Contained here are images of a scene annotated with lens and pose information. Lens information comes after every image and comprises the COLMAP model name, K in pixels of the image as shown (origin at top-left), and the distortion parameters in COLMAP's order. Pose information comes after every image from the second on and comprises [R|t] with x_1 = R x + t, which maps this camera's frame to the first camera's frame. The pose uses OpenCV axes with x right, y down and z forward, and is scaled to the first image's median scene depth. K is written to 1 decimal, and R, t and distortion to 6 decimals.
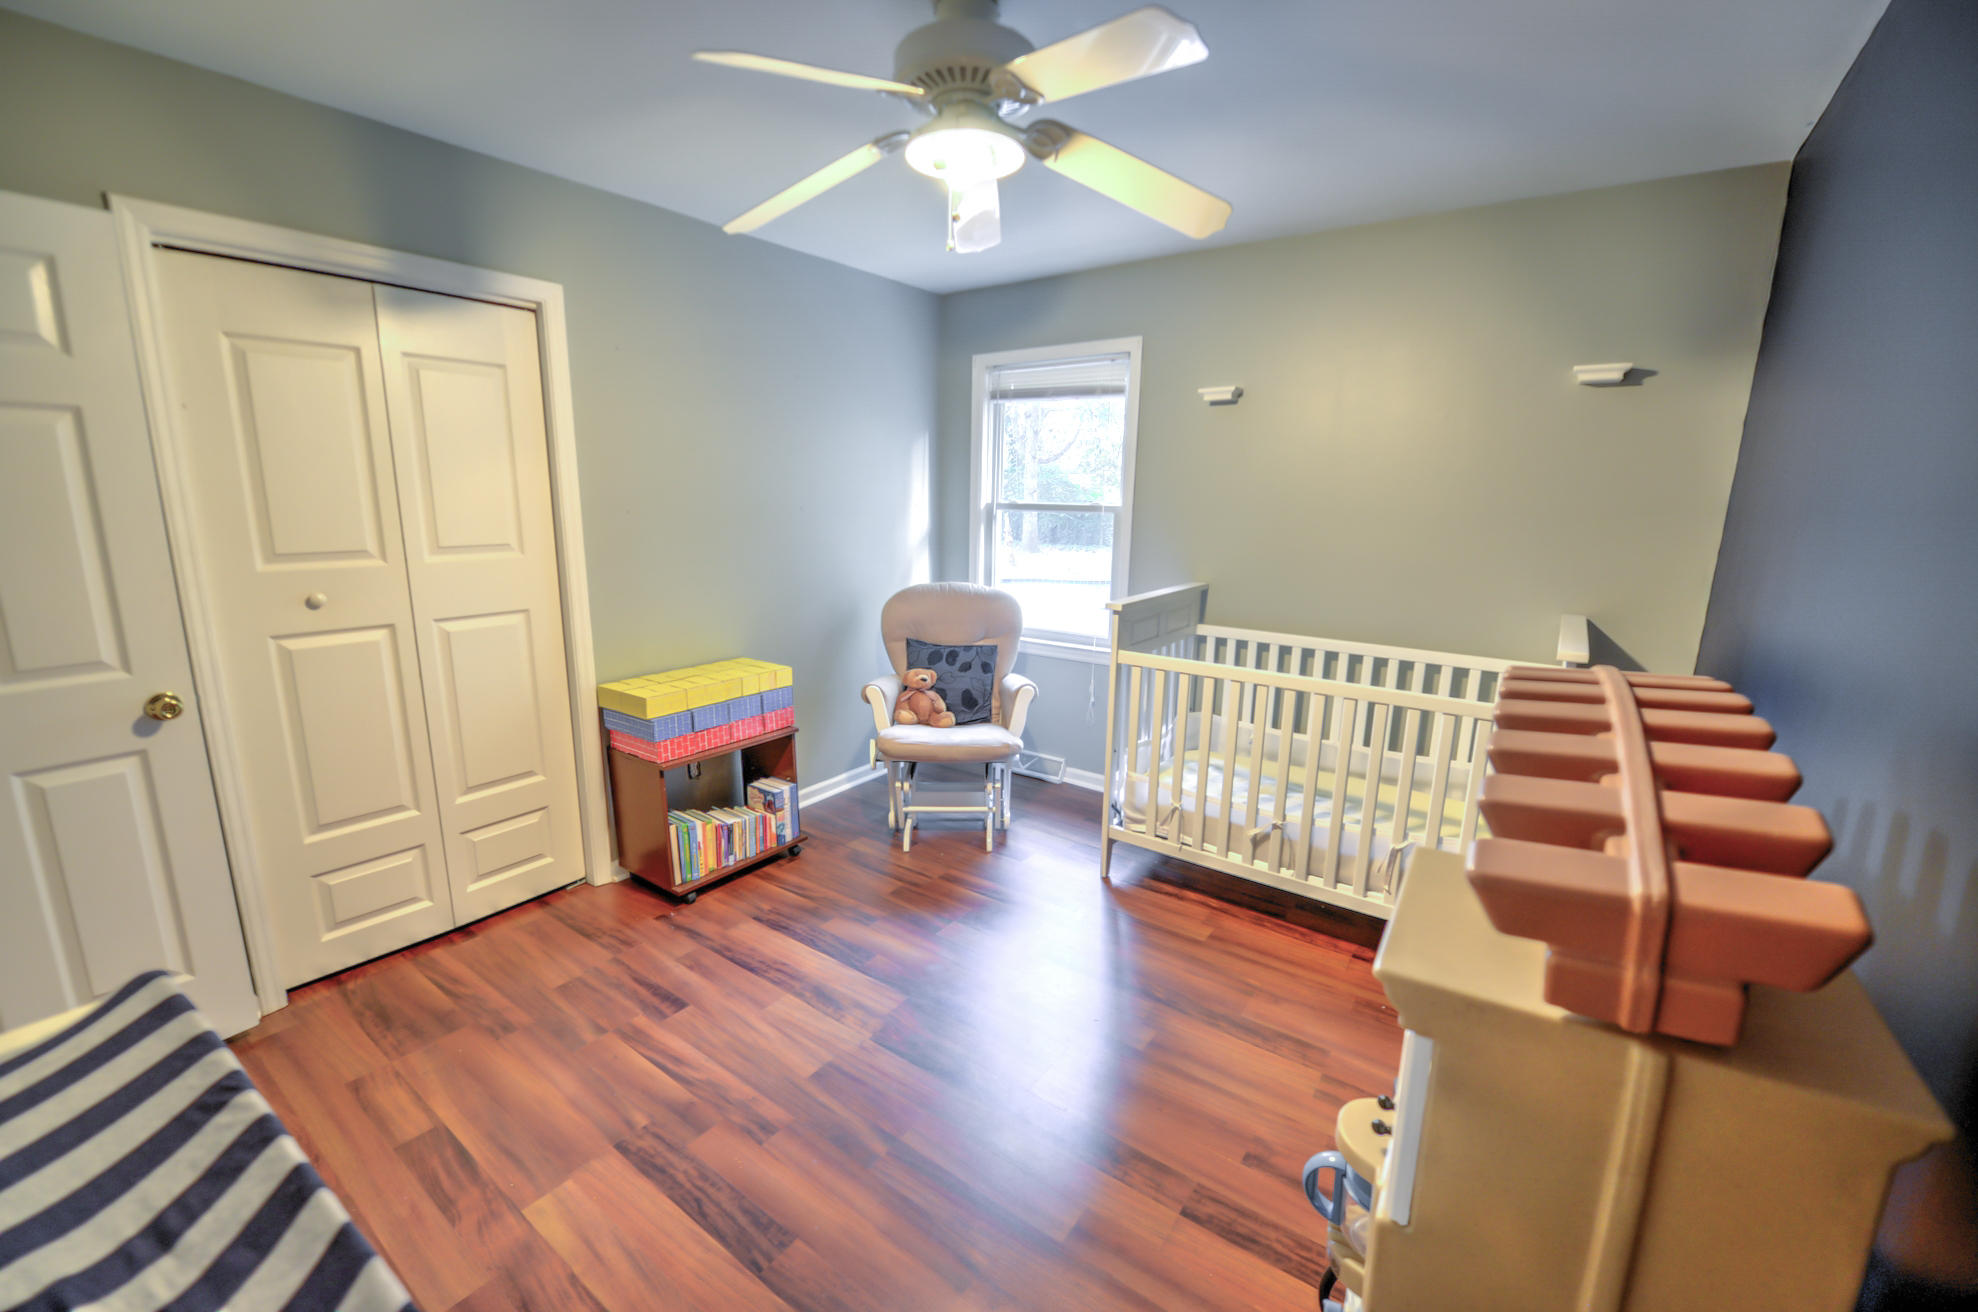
lens RADIAL K [[796.4, 0, 989.0], [0, 796.4, 656.0], [0, 0, 1]] dist [-0.022066, -0.000220]
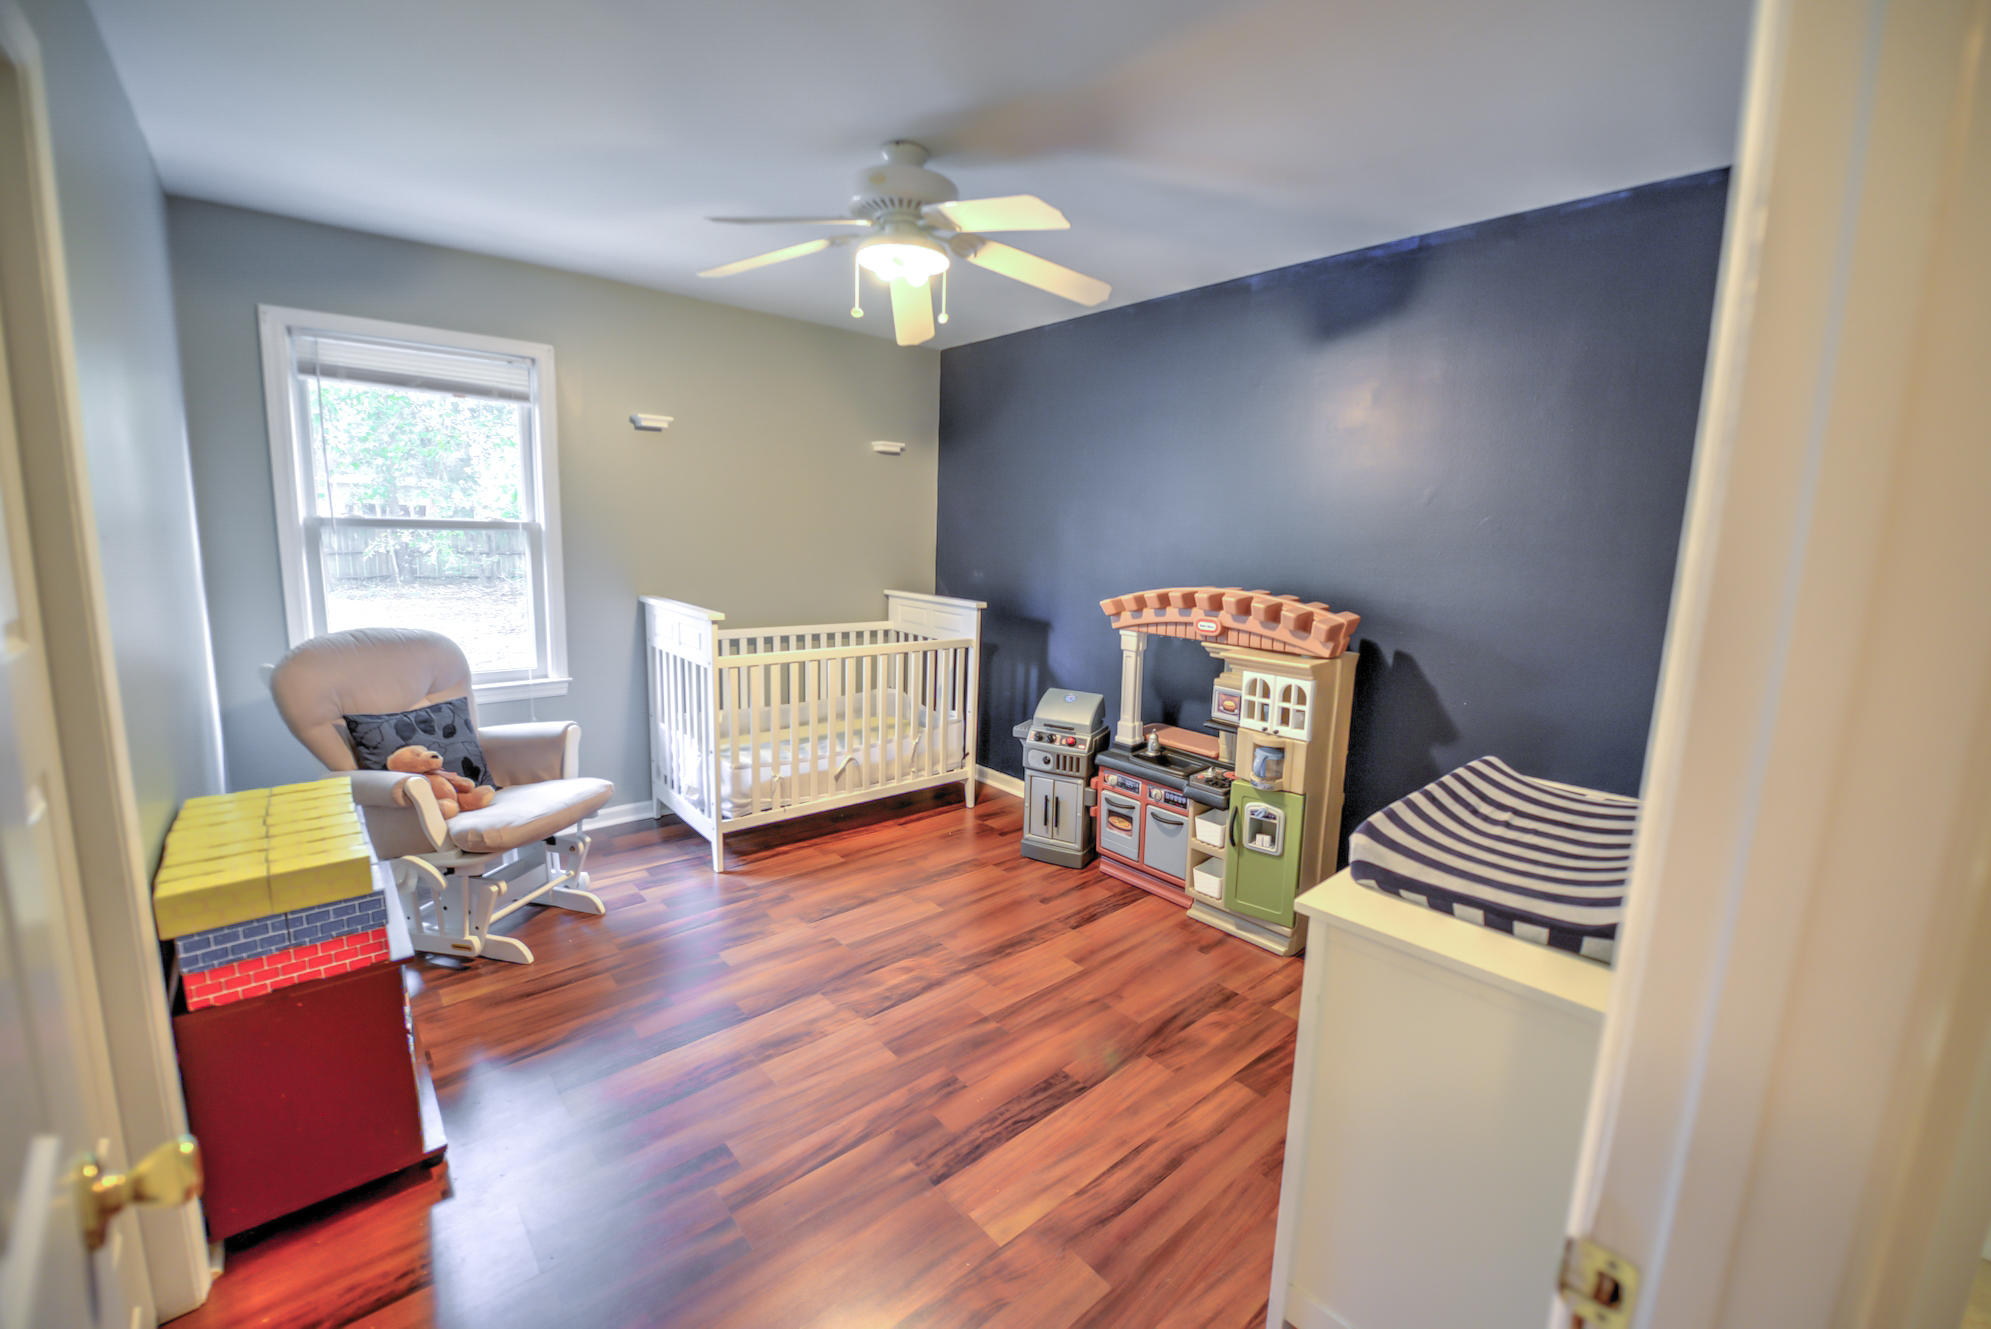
lens RADIAL K [[818.4, 0, 984.5], [0, 818.4, 649.0], [0, 0, 1]] dist [-0.010260, -0.000152]
pose [[0.224296, -0.151454, 0.962680, -1.124351], [0.172265, 0.978455, 0.113800, -0.110866], [-0.959175, 0.140311, 0.245554, 0.504804]]
